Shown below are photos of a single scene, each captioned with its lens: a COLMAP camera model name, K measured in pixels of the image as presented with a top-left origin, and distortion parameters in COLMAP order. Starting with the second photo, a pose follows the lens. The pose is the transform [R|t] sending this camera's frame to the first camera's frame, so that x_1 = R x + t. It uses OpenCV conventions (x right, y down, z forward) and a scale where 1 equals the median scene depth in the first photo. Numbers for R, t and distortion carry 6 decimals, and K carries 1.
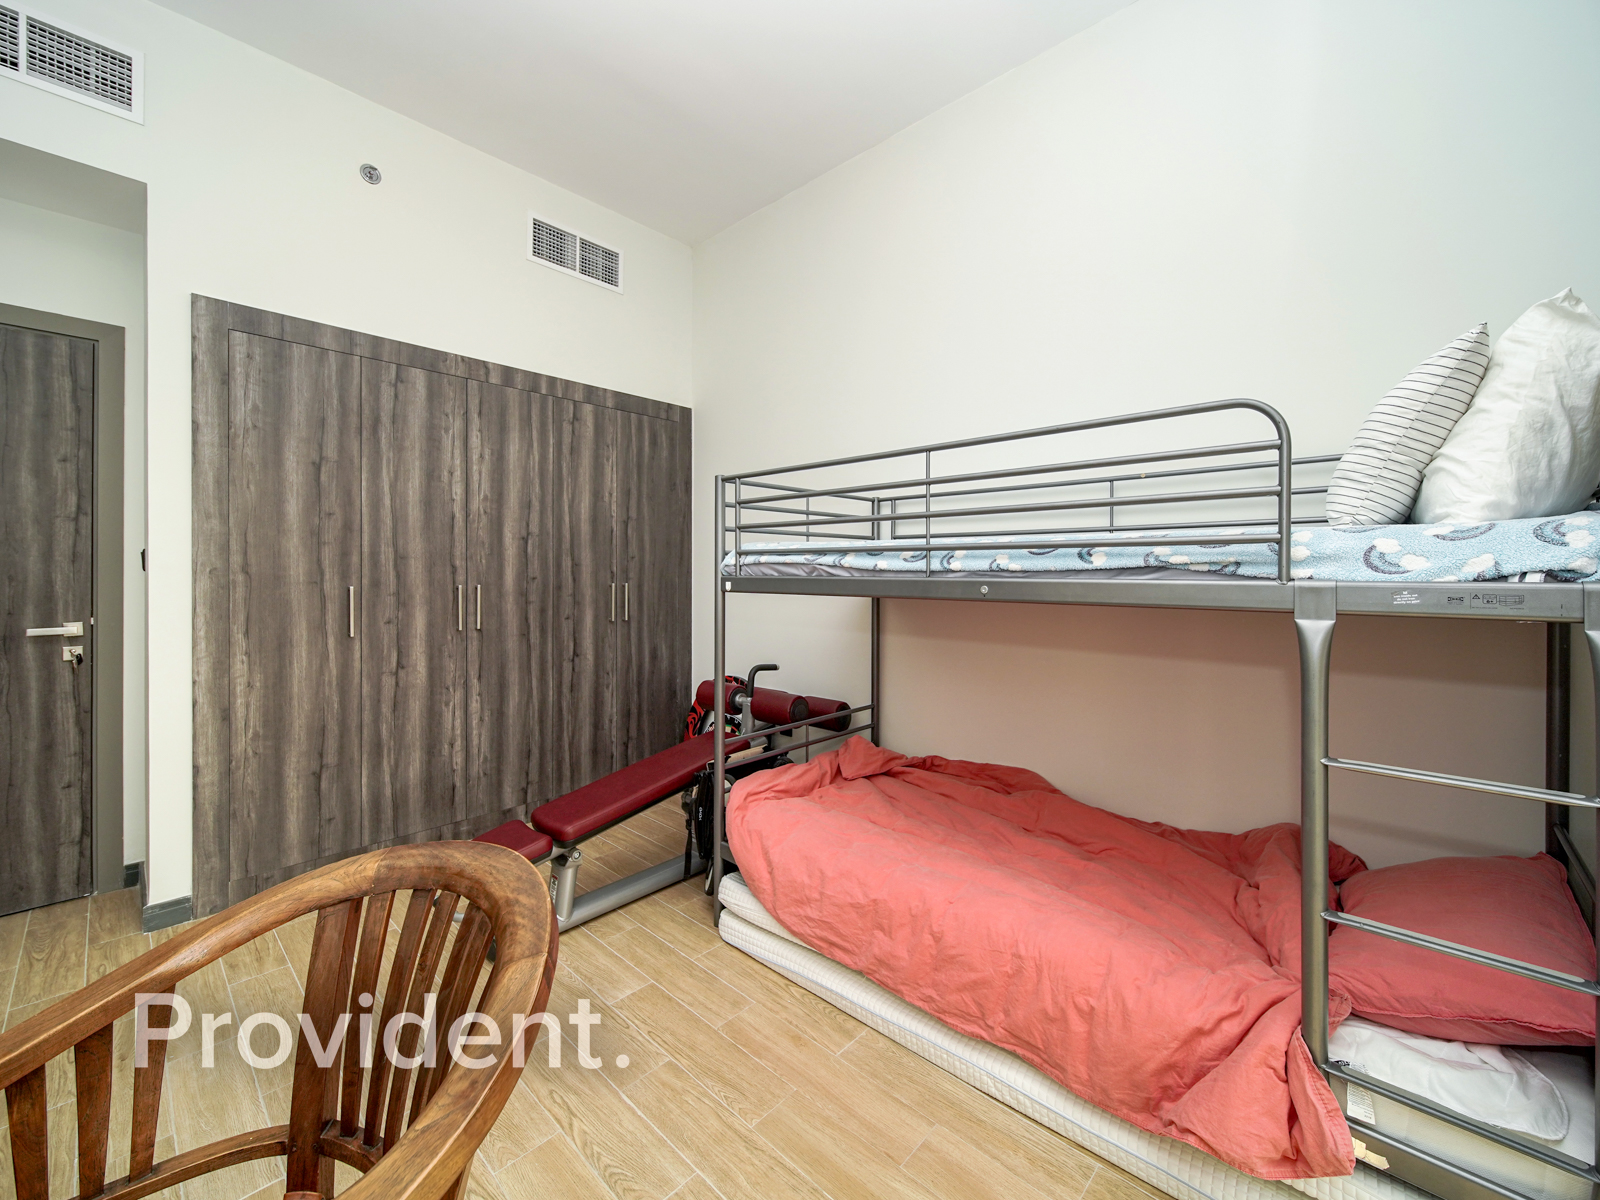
lens RADIAL K [[655.9, 0, 794.2], [0, 655.9, 574.9], [0, 0, 1]] dist [0.001379, -0.001418]
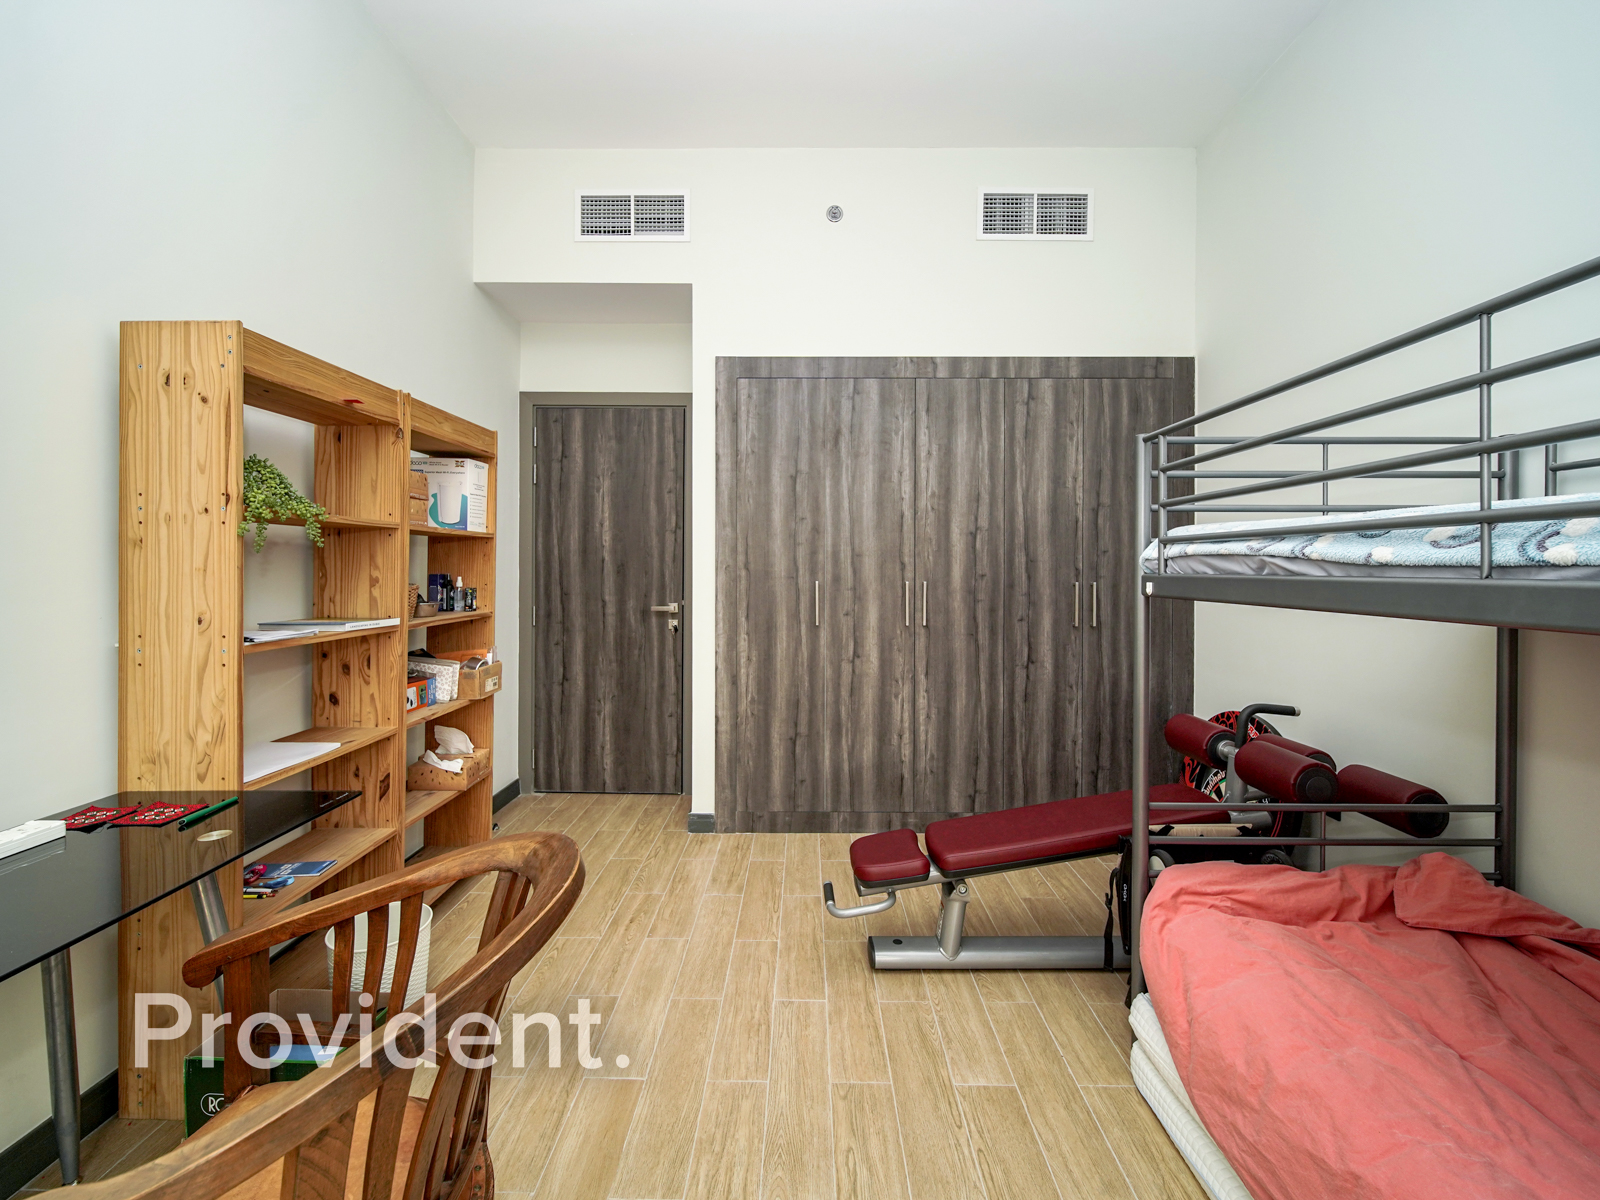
lens RADIAL K [[655.9, 0, 796.3], [0, 655.9, 570.6], [0, 0, 1]] dist [0.001379, -0.001418]
pose [[0.676817, 0.002873, -0.736146, 0.154474], [-0.005201, 0.999986, -0.000879, 0.000487], [0.736133, 0.004424, 0.676823, 0.221113]]
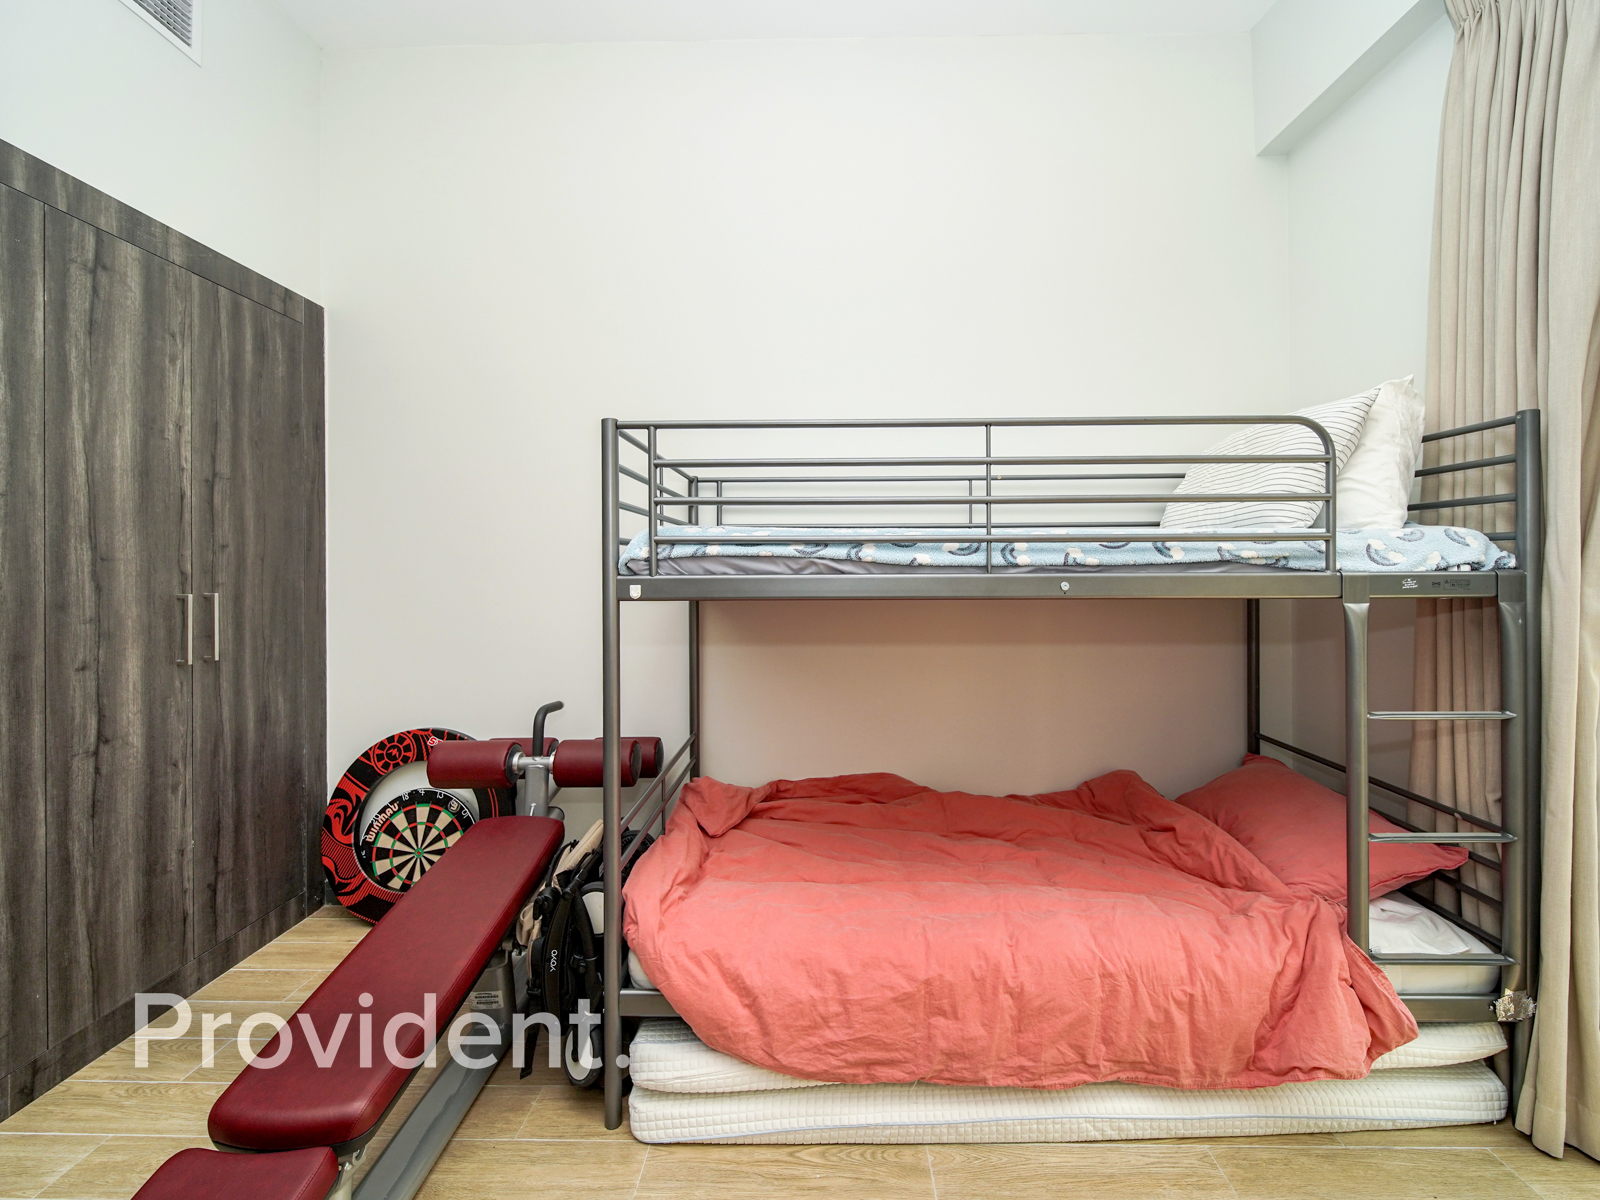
lens RADIAL K [[655.9, 0, 816.4], [0, 655.9, 567.3], [0, 0, 1]] dist [0.001379, -0.001418]
pose [[0.733341, -0.006080, 0.679834, -0.384788], [0.010453, 0.999943, -0.002334, -0.003455], [-0.679781, 0.008818, 0.733363, 0.377616]]
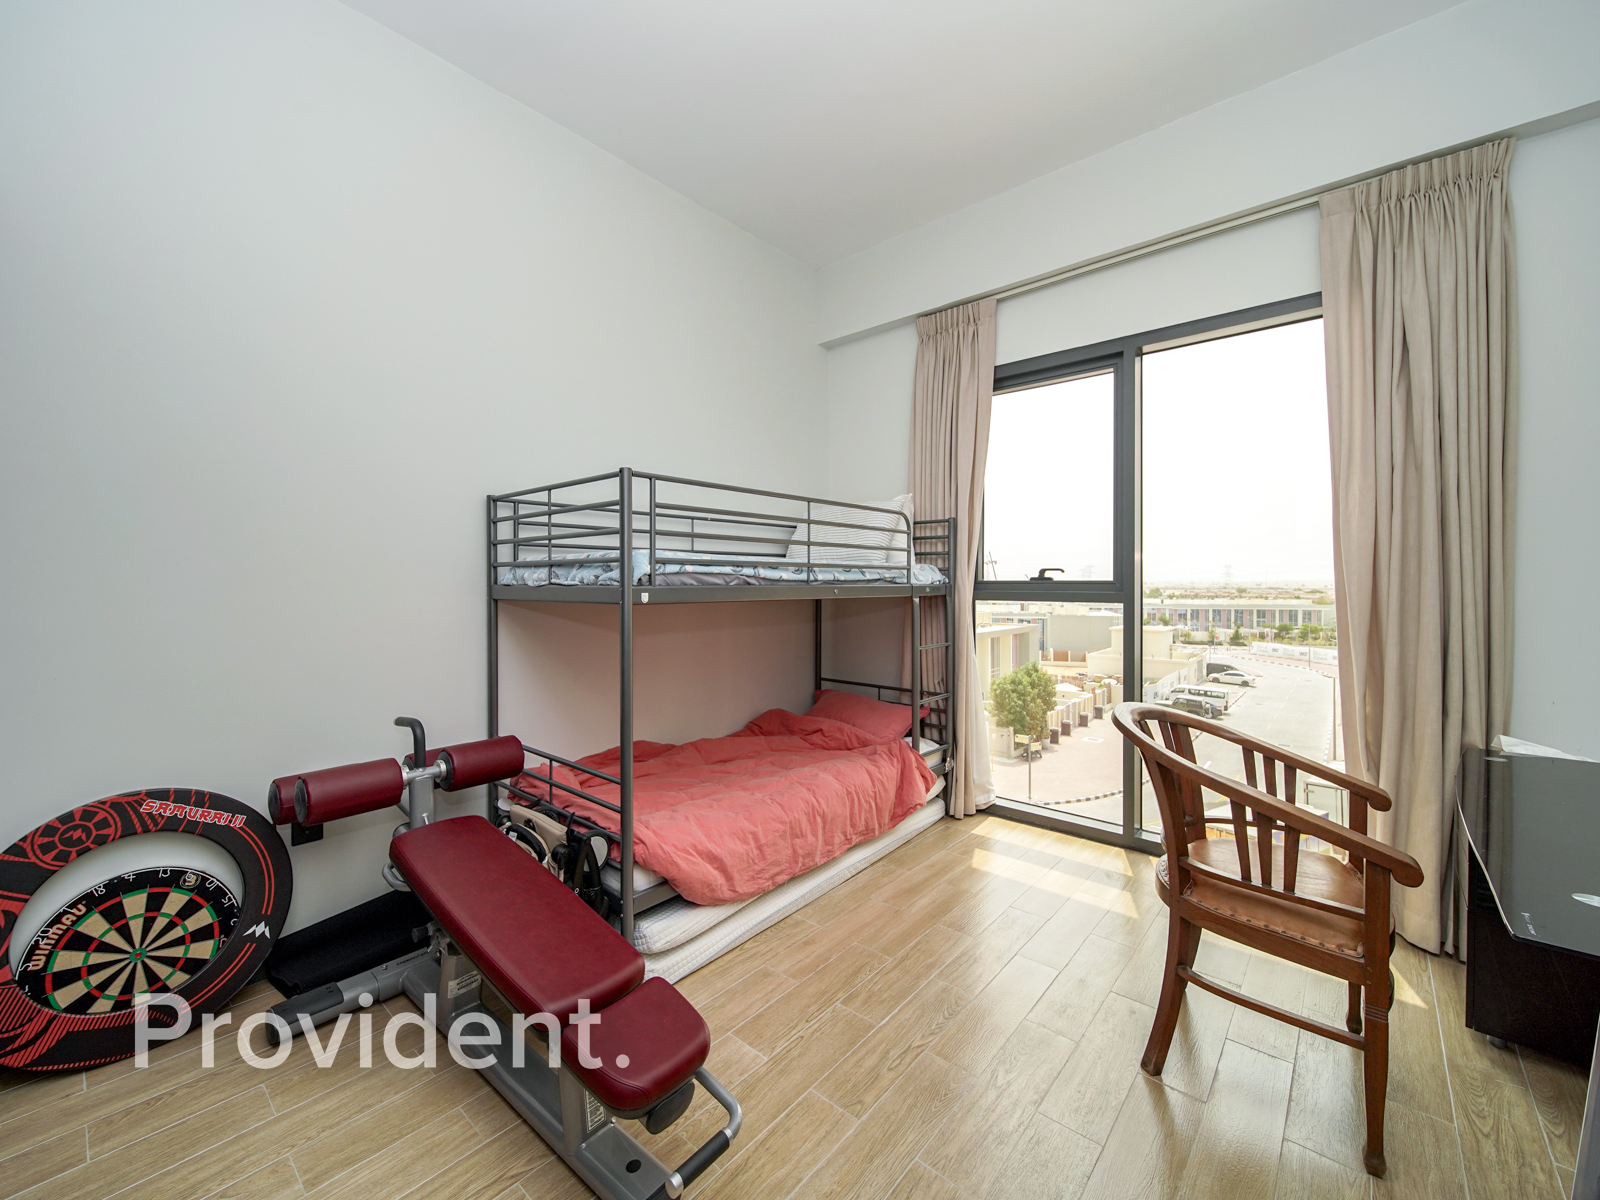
lens RADIAL K [[655.9, 0, 806.1], [0, 655.9, 586.5], [0, 0, 1]] dist [0.001379, -0.001418]
pose [[-0.059746, -0.008640, 0.998176, -0.932251], [0.006459, 0.999938, 0.009042, -0.004565], [-0.998193, 0.006988, -0.059687, 0.784225]]
